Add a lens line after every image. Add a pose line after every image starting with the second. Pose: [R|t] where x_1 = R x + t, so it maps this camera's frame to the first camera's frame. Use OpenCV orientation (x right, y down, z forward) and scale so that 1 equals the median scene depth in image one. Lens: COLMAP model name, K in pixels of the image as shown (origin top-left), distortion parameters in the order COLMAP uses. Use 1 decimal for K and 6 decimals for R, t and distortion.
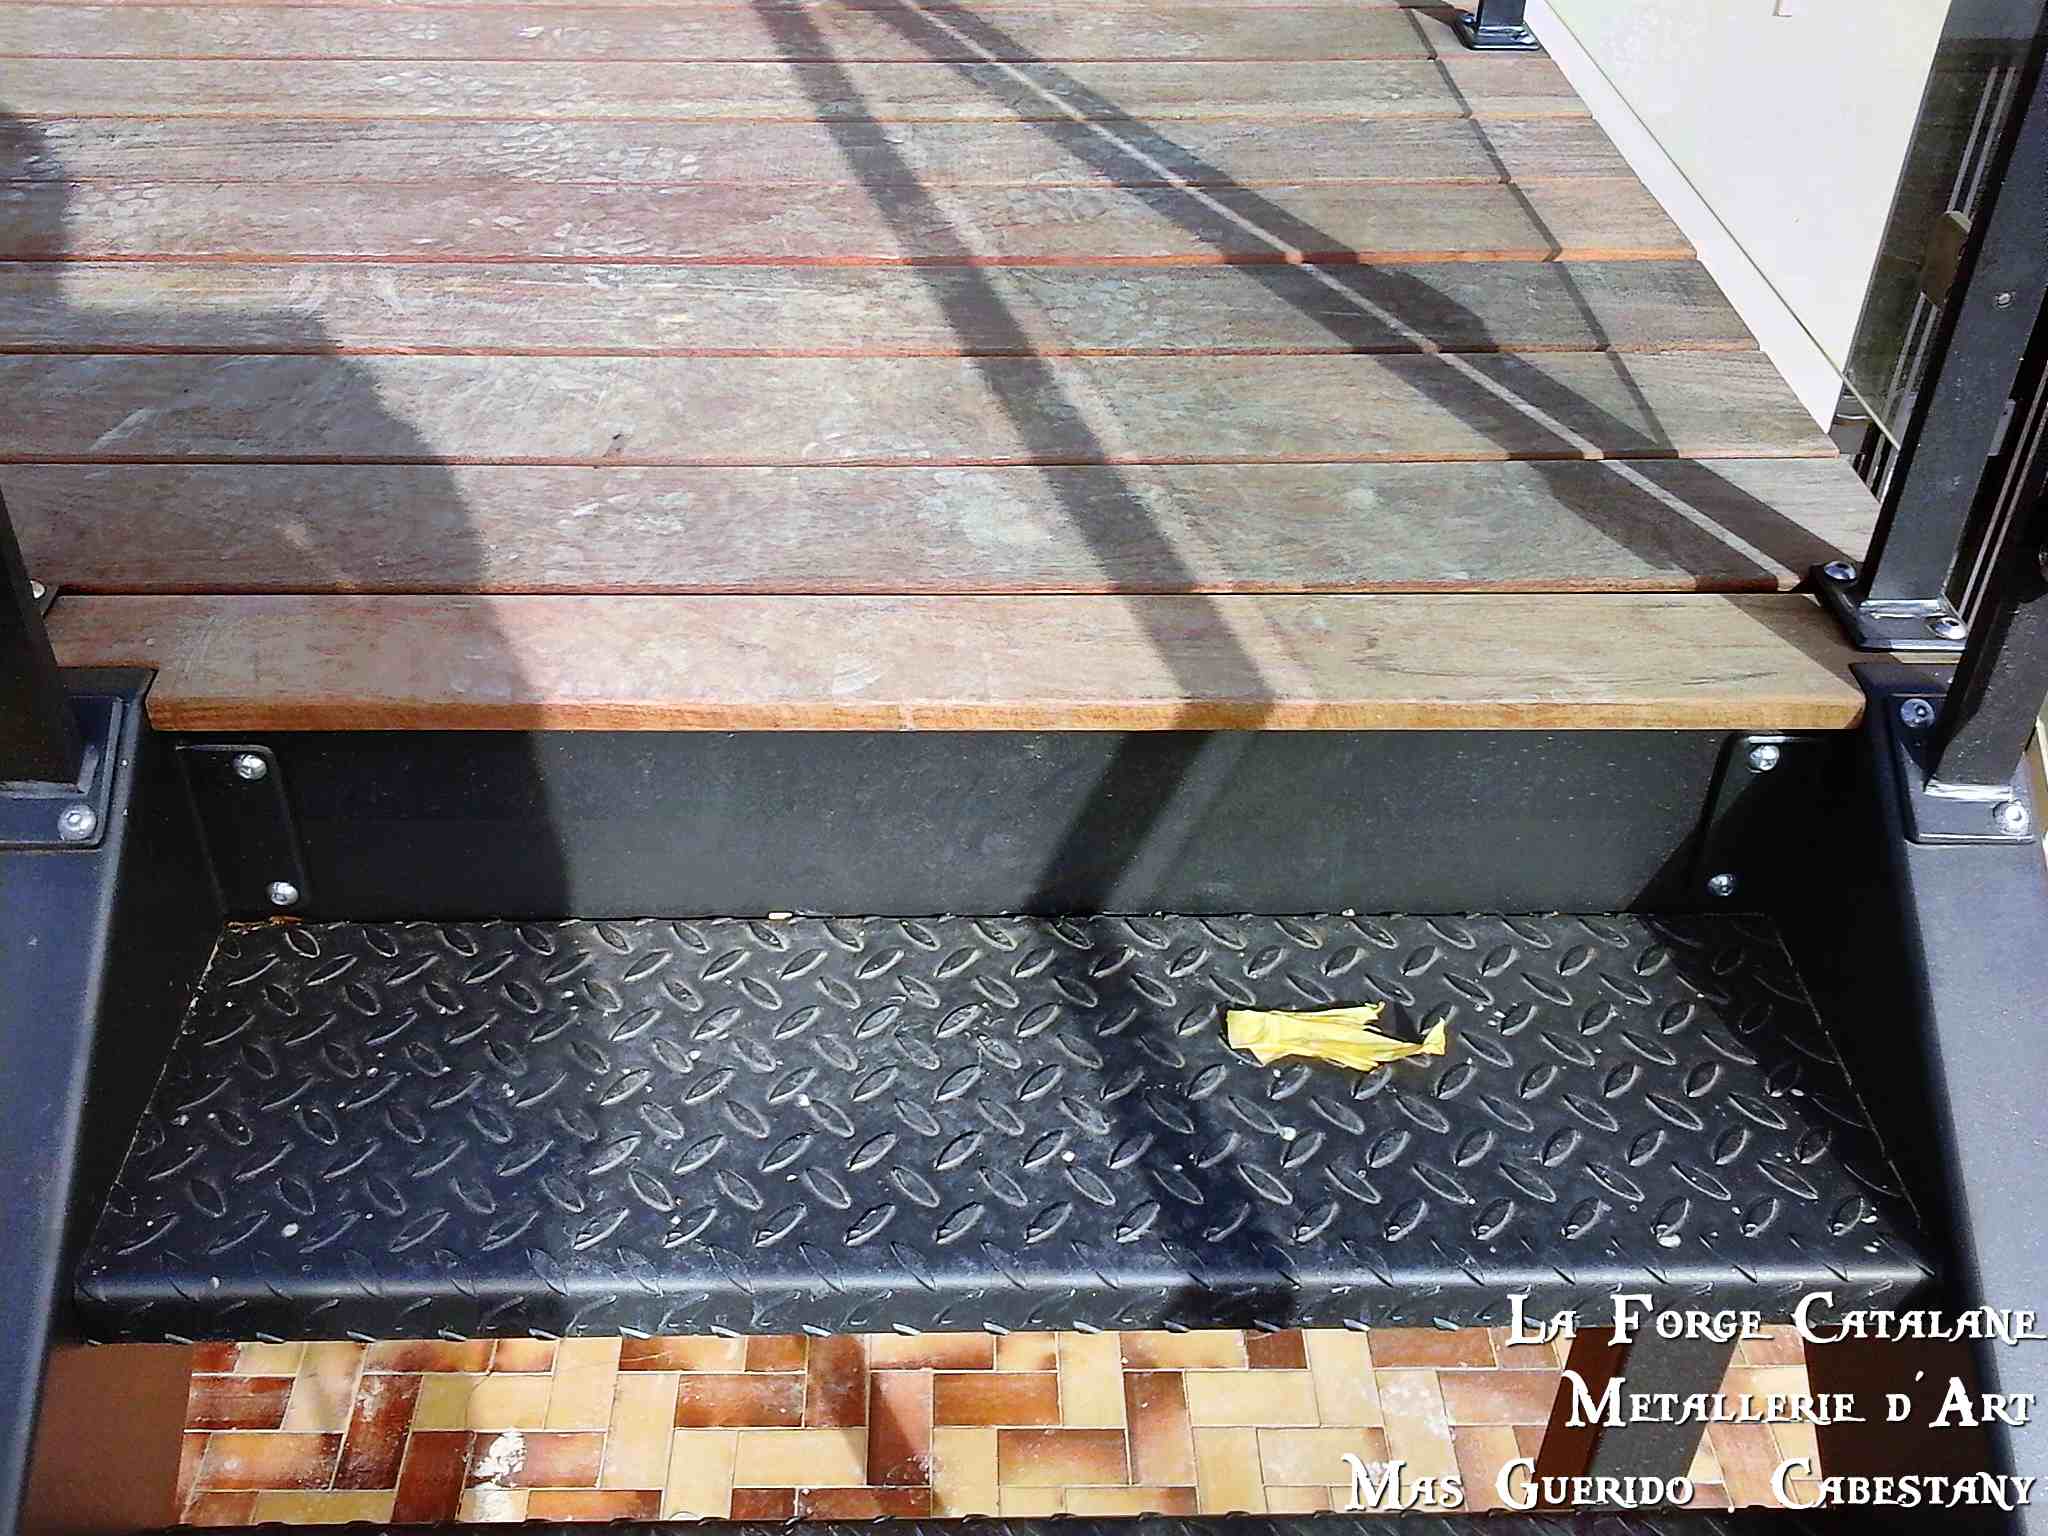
lens RADIAL K [[1998.9, 0, 955.4], [0, 1998.9, 781.7], [0, 0, 1]] dist [-0.016200, 0.000000]
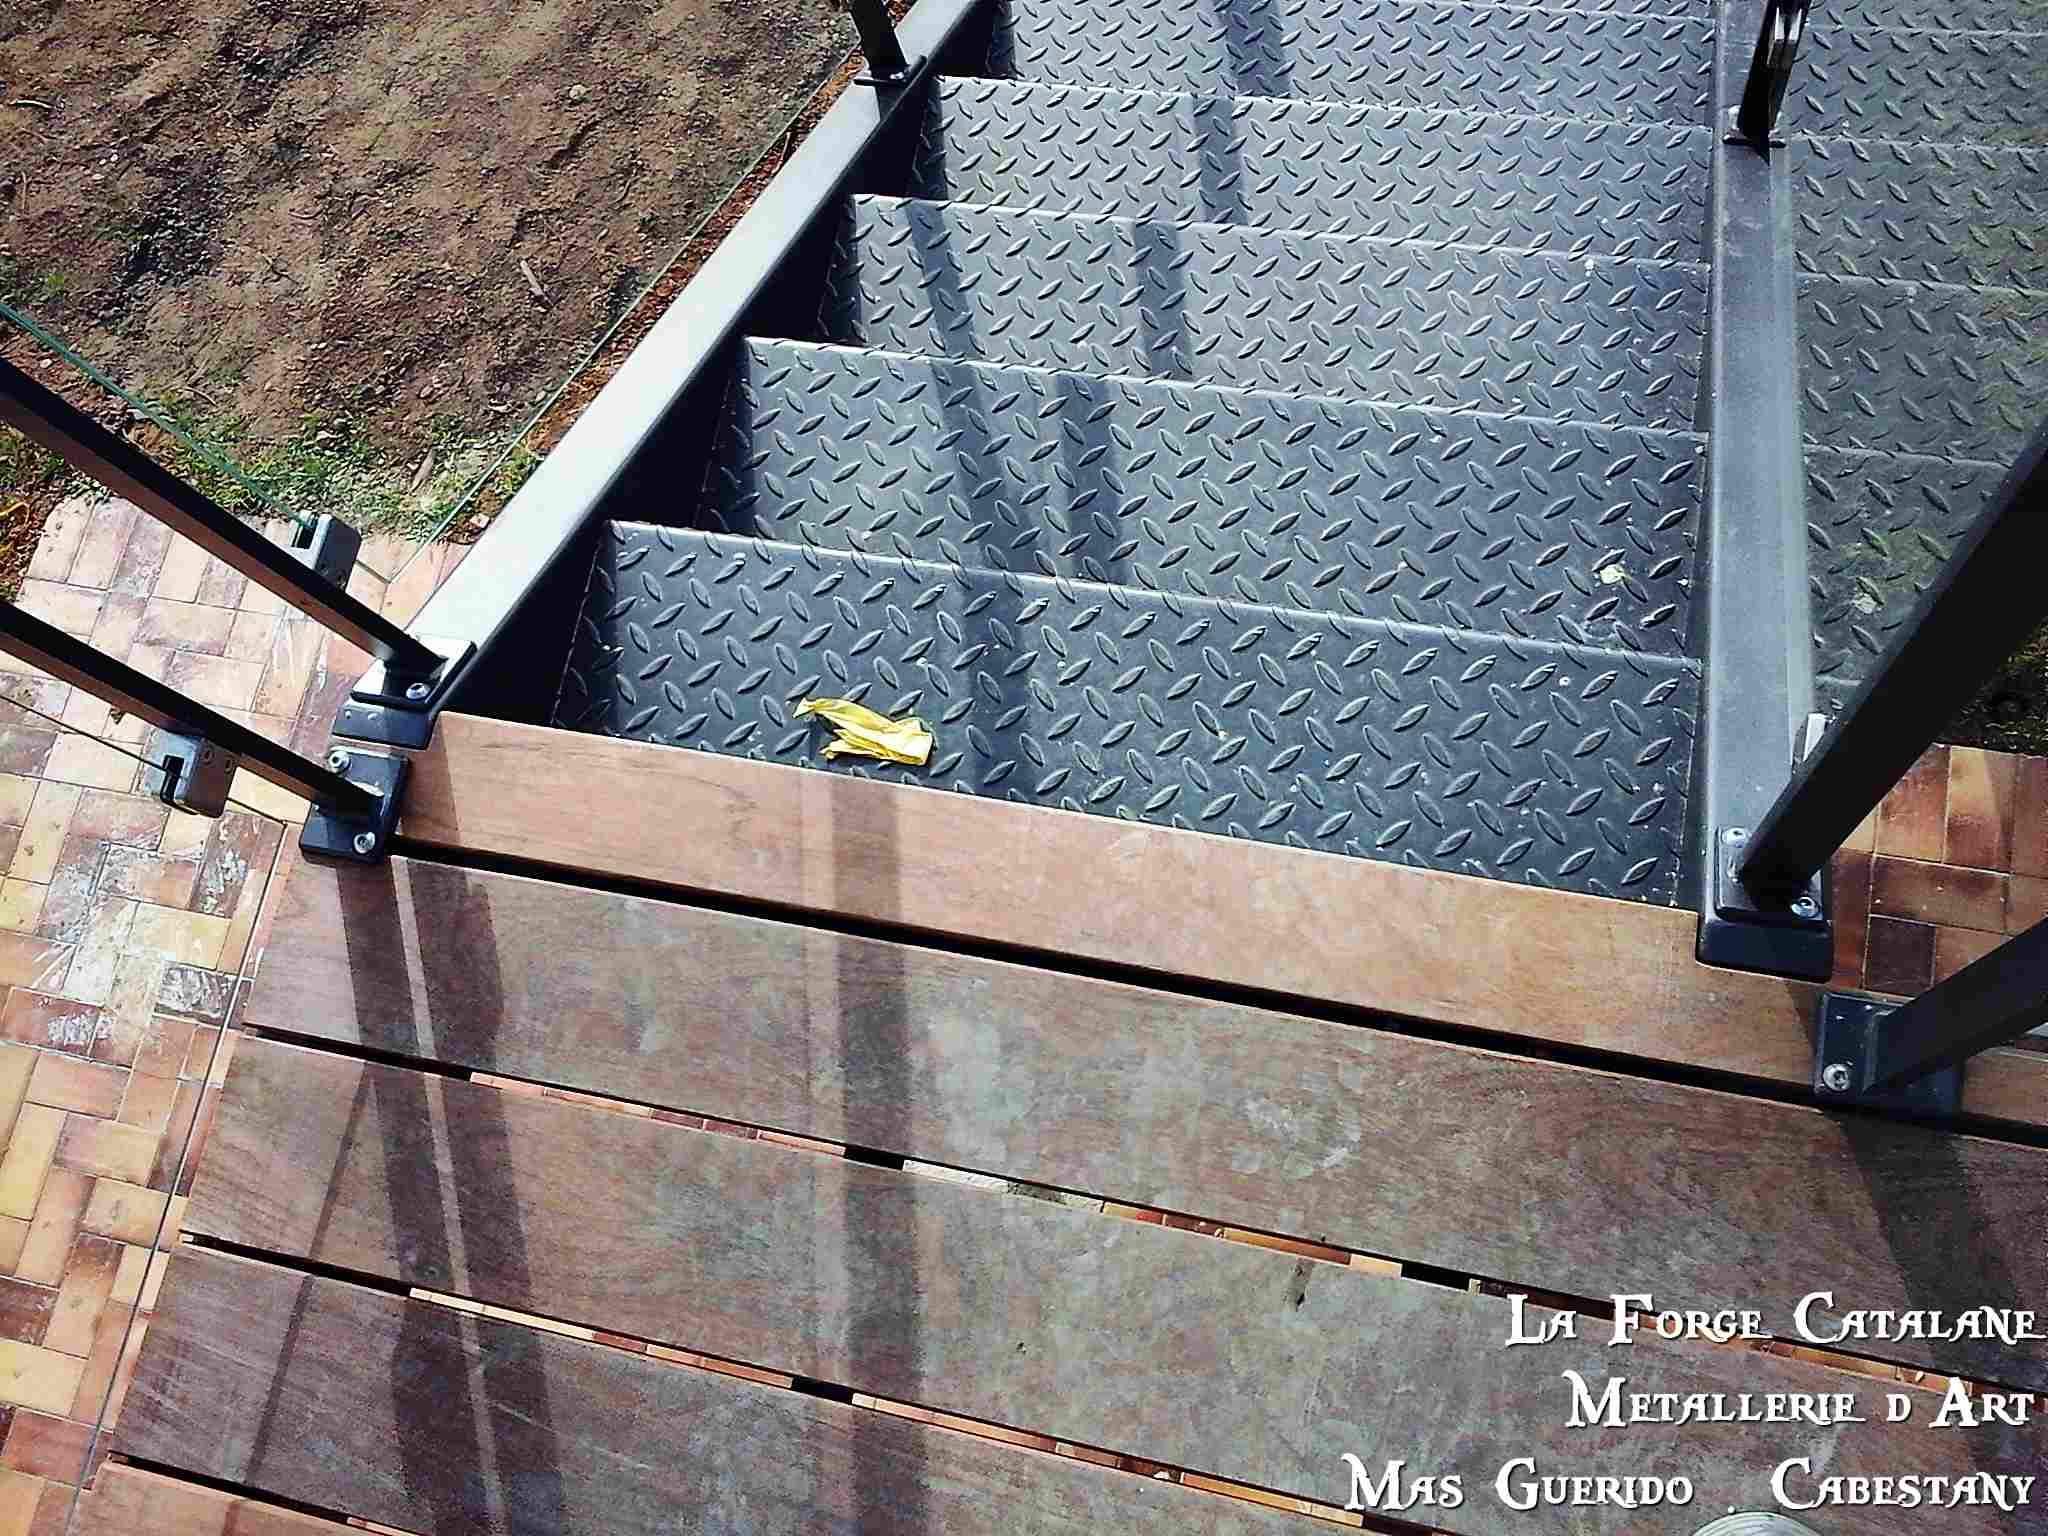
lens RADIAL K [[1998.9, 0, 1021.1], [0, 1998.9, 767.3], [0, 0, 1]] dist [-0.016200, 0.000000]
pose [[-0.963201, -0.139353, 0.229835, -0.239677], [0.263774, -0.325781, 0.907904, -1.073371], [-0.051644, 0.935119, 0.350551, 0.444255]]
